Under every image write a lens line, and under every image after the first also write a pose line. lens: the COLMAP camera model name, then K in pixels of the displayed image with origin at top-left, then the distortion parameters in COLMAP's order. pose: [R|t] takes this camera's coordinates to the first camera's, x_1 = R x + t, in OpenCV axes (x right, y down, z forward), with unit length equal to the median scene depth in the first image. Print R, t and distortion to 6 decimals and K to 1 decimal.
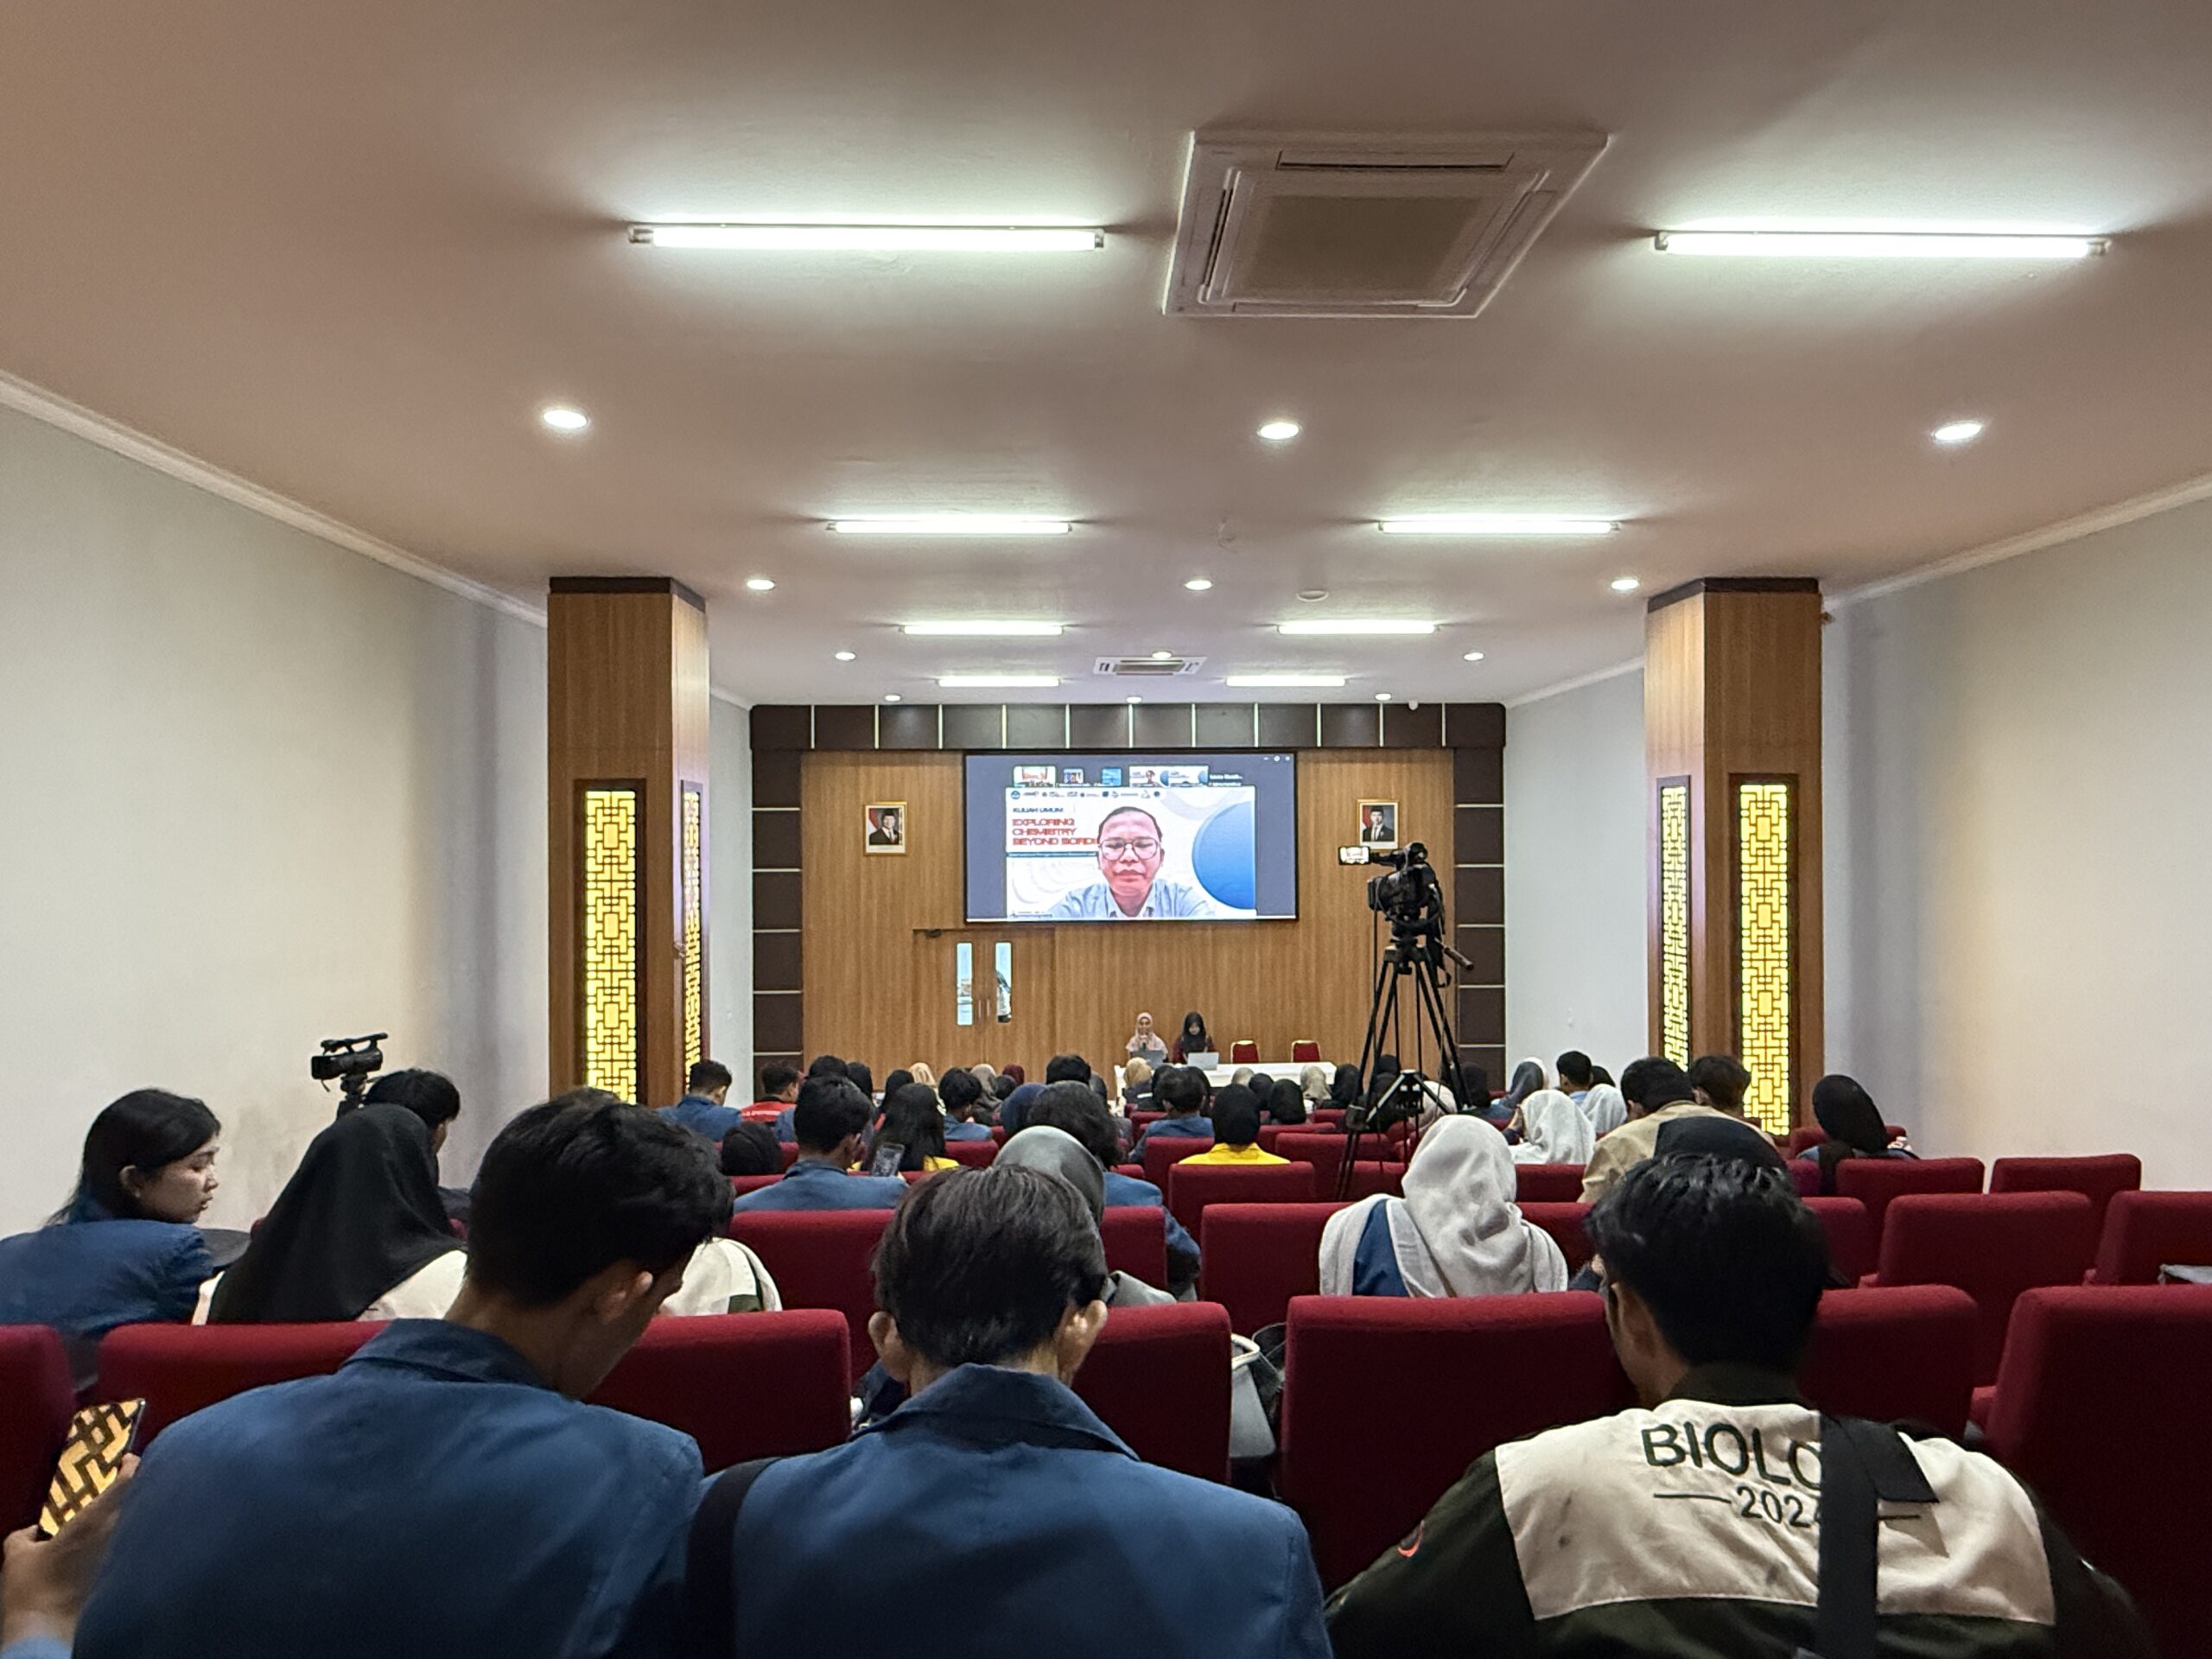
lens RADIAL K [[1226.2, 0, 1113.3], [0, 1226.2, 824.7], [0, 0, 1]] dist [0.004604, 0.000140]
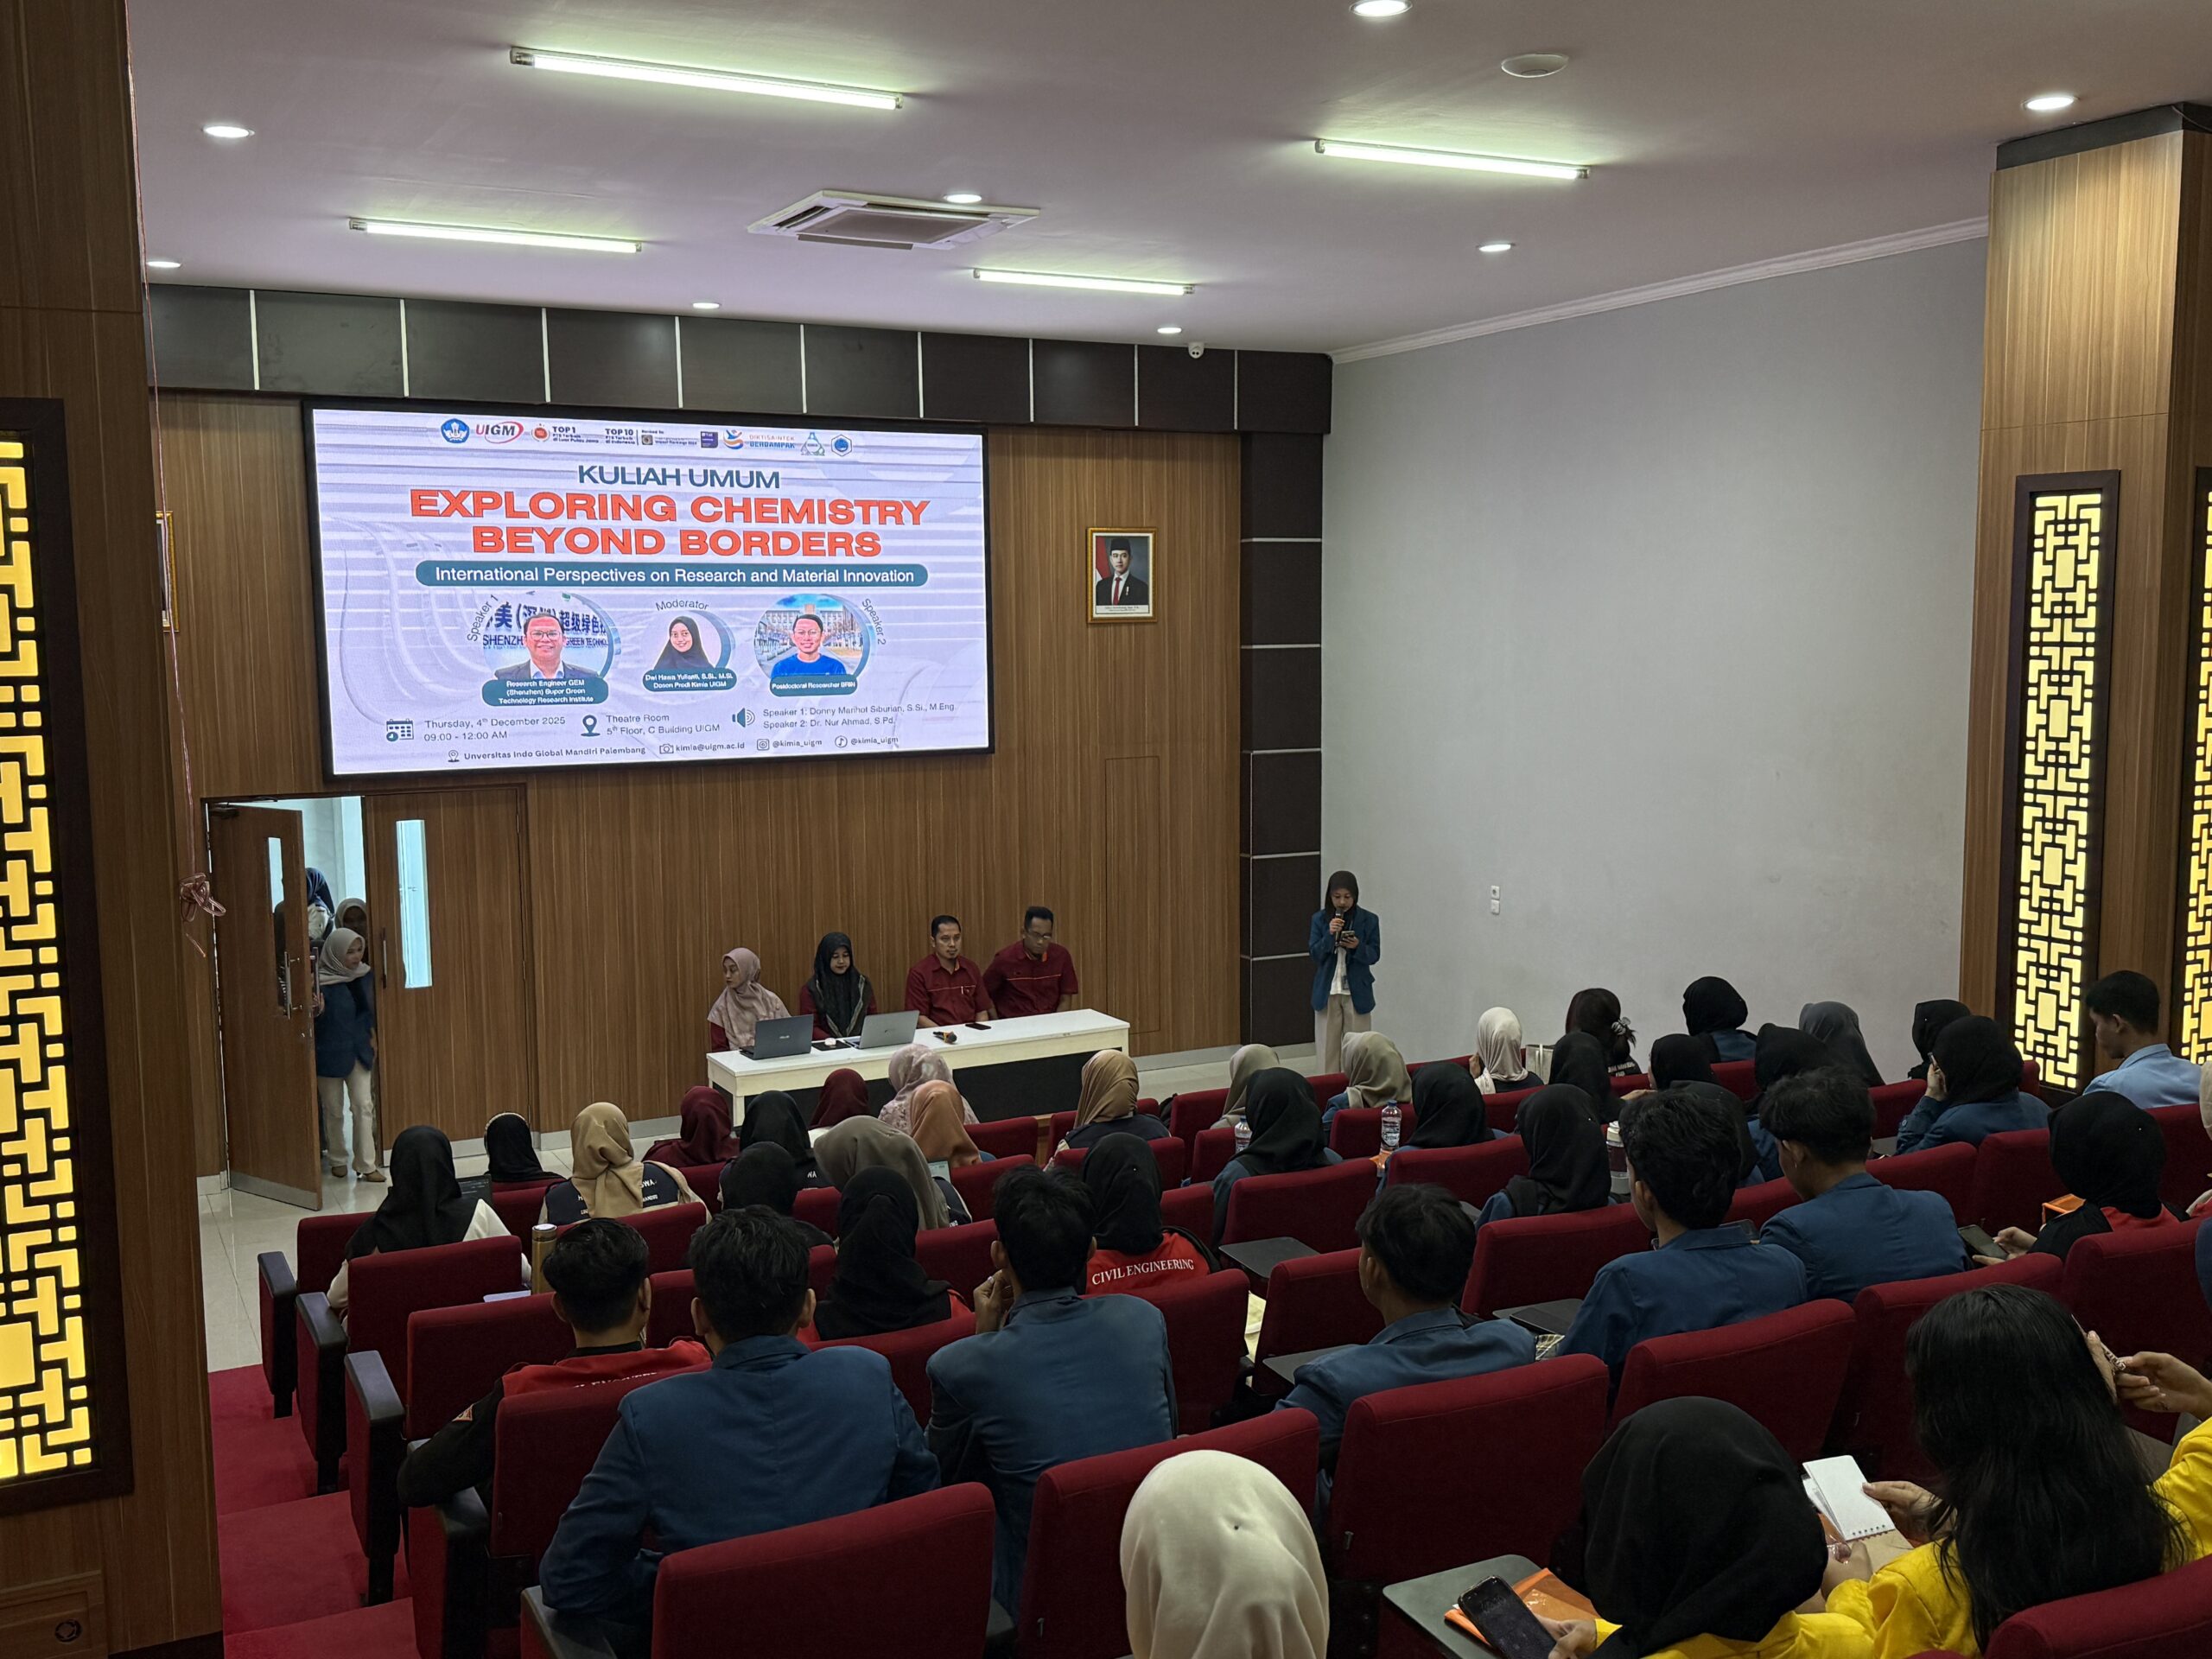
lens RADIAL K [[2017.8, 0, 1109.1], [0, 2017.8, 839.0], [0, 0, 1]] dist [0.100270, 0.000000]
pose [[0.907466, -0.051997, 0.416895, -0.174863], [-0.000789, 0.992099, 0.125455, 0.004531], [-0.420124, -0.114175, 0.900255, 0.174999]]
